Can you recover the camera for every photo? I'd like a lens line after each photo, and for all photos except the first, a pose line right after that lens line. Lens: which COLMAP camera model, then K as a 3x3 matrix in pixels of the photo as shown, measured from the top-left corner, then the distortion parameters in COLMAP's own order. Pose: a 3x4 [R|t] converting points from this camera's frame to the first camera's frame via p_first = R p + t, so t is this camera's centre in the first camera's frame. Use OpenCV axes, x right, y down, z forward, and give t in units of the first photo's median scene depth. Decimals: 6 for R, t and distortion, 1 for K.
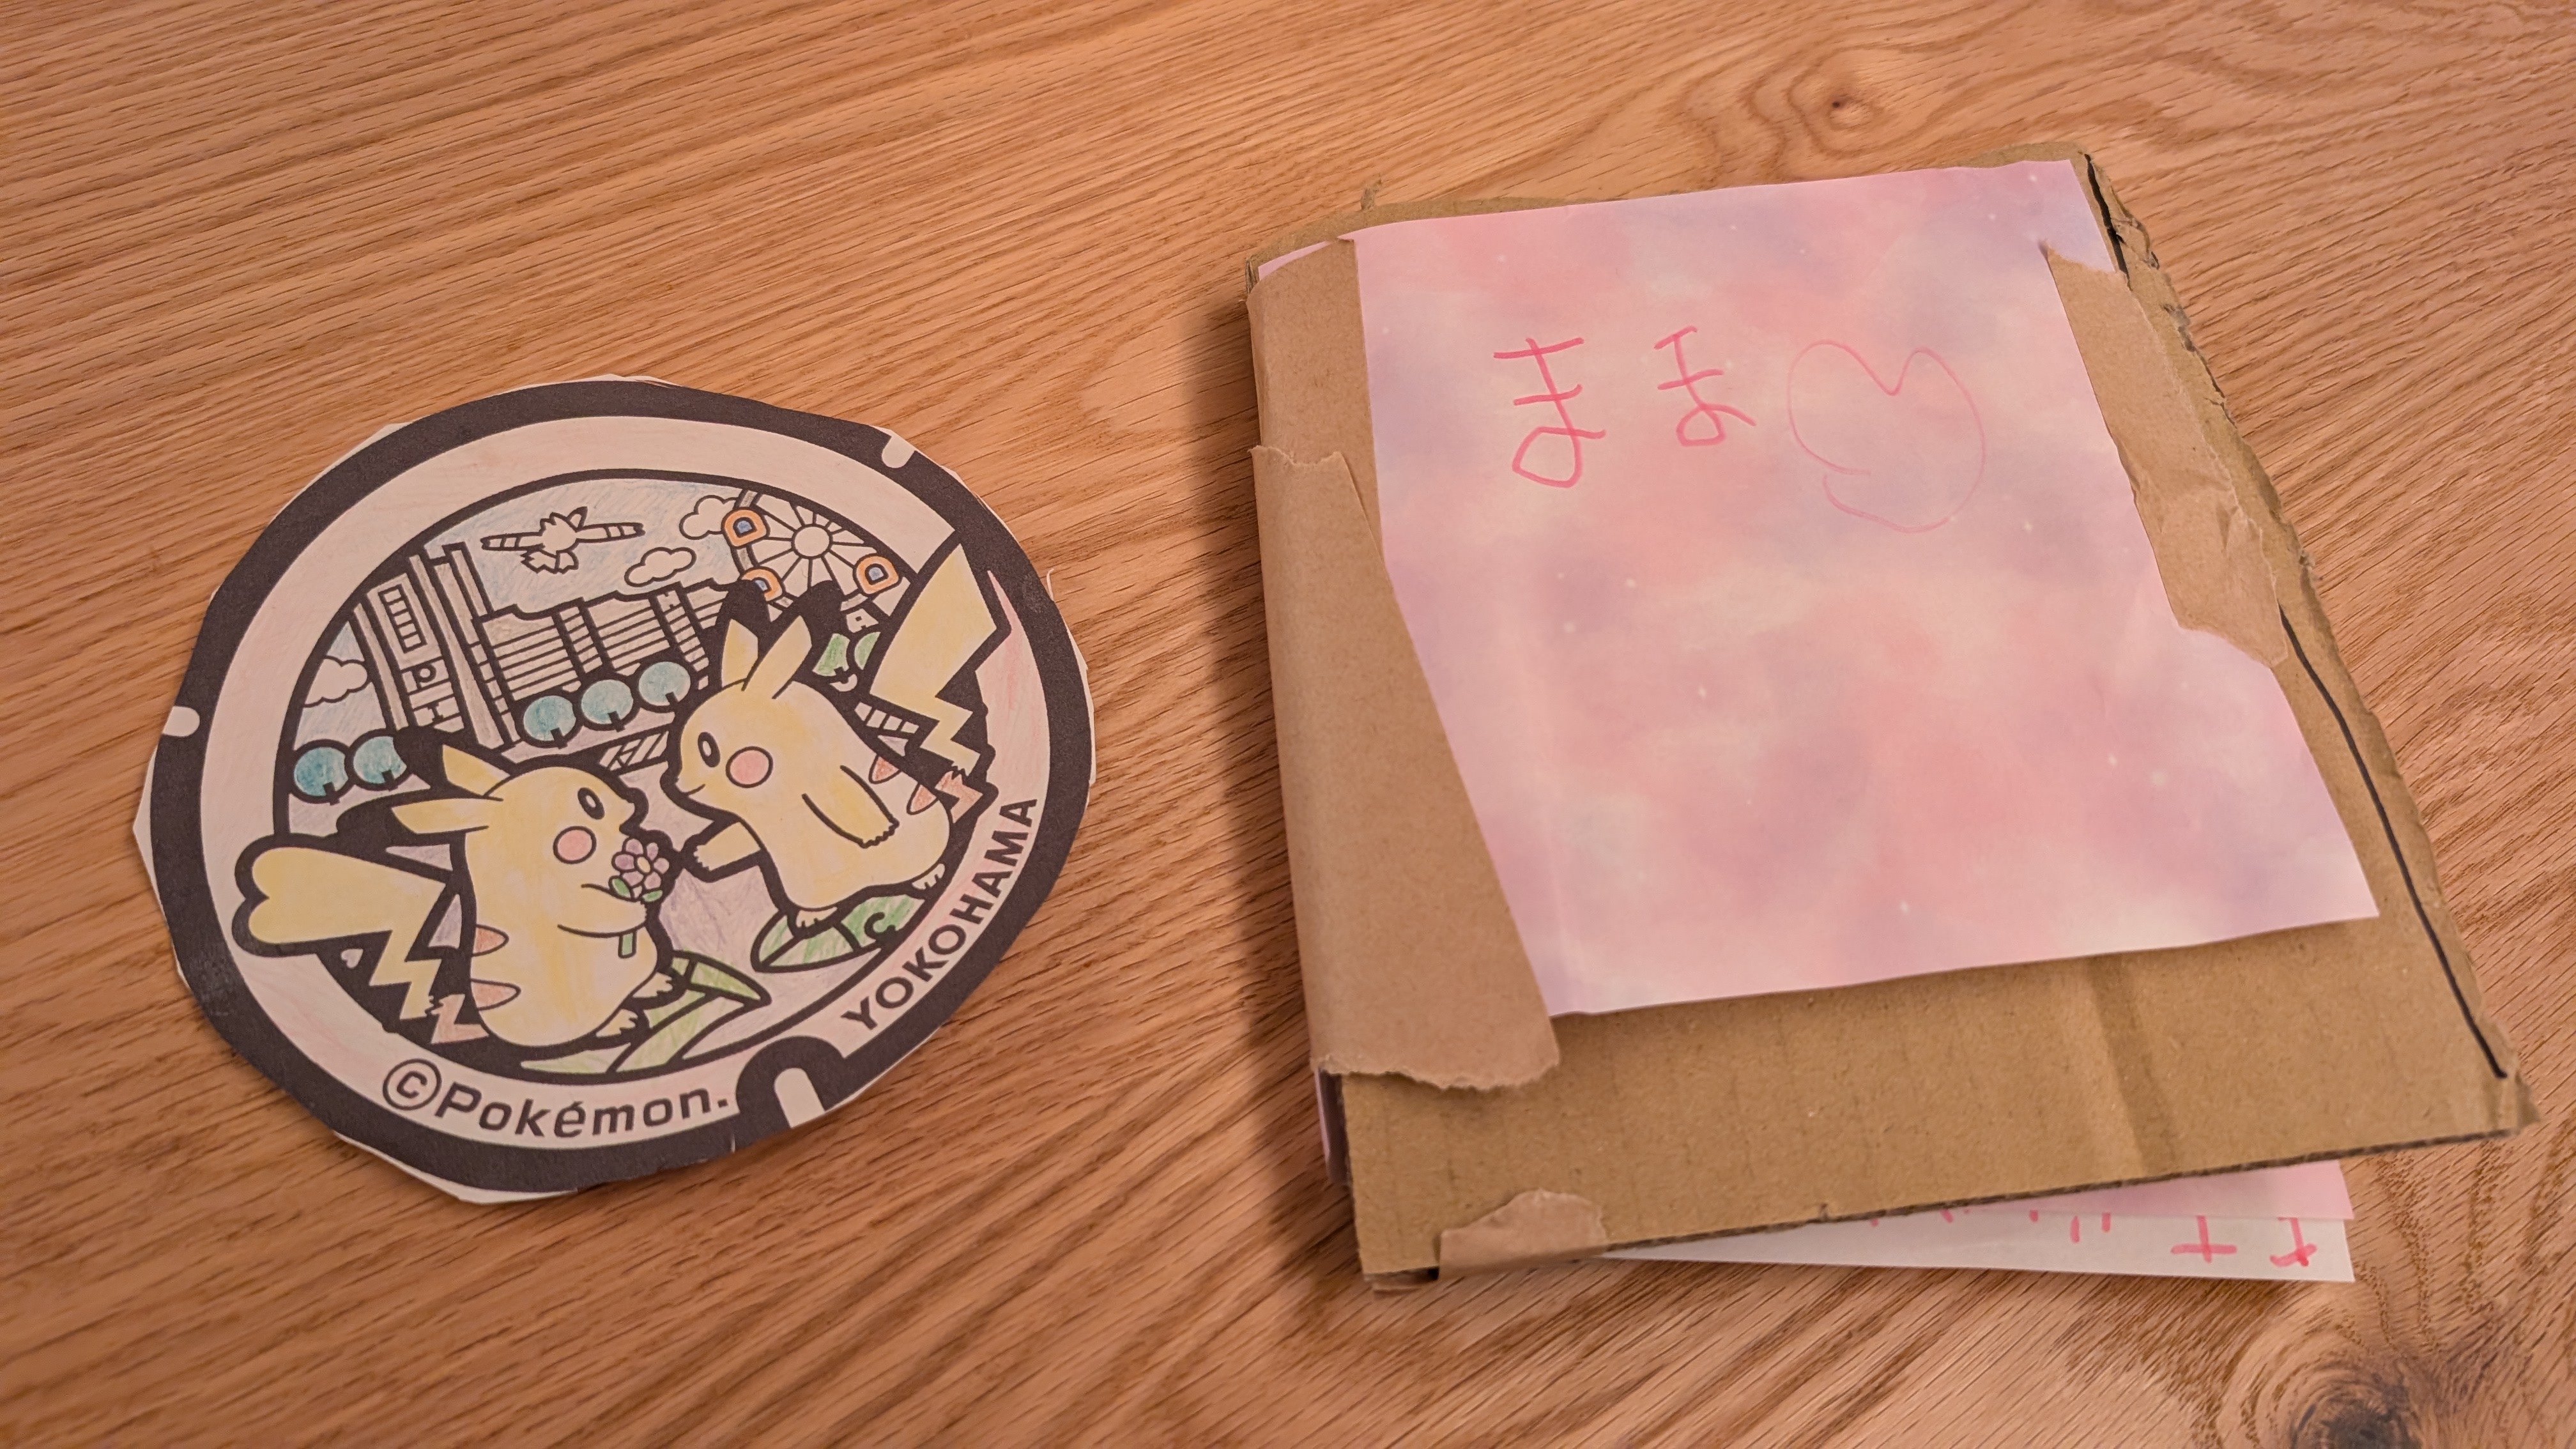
lens RADIAL K [[1835.0, 0, 1287.8], [0, 1835.0, 724.5], [0, 0, 1]] dist [-0.005282, -0.001692]
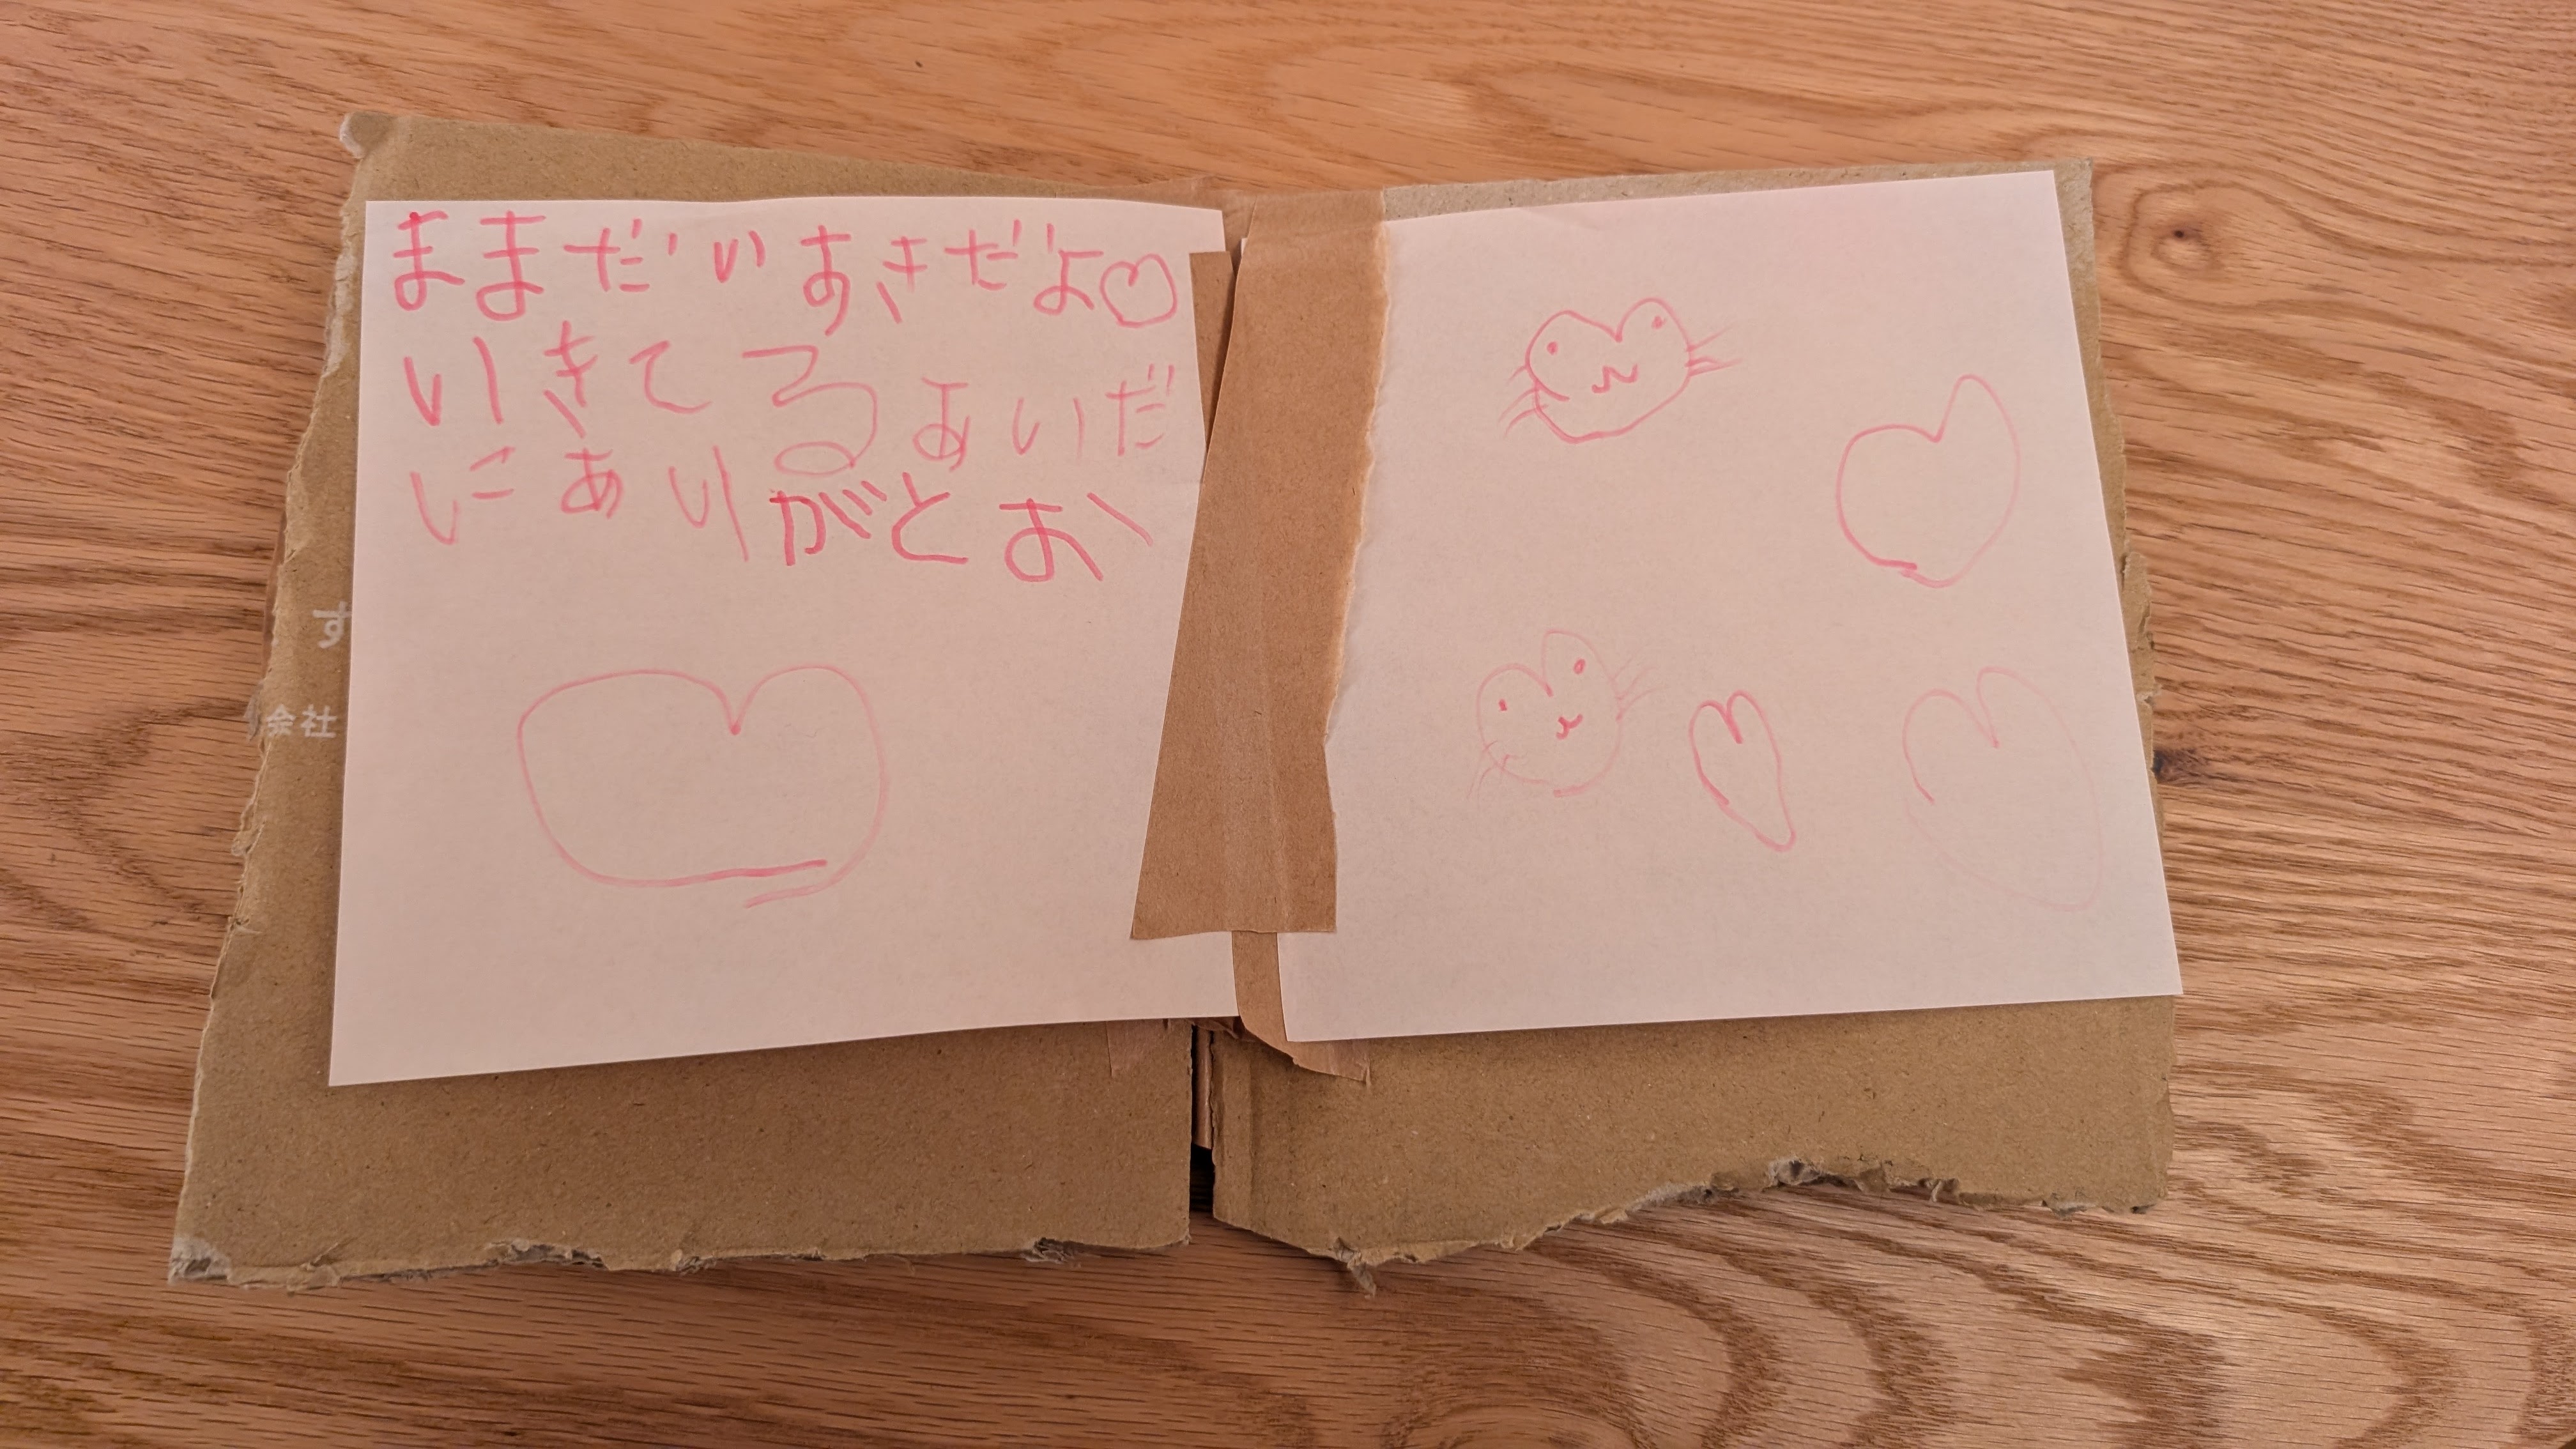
lens RADIAL K [[1835.0, 0, 1288.5], [0, 1835.0, 723.7], [0, 0, 1]] dist [-0.005282, -0.001692]
pose [[0.769315, 0.601206, -0.216117, 0.318735], [-0.552161, 0.795862, 0.248439, -0.134158], [0.321362, -0.071796, 0.944231, -0.016348]]
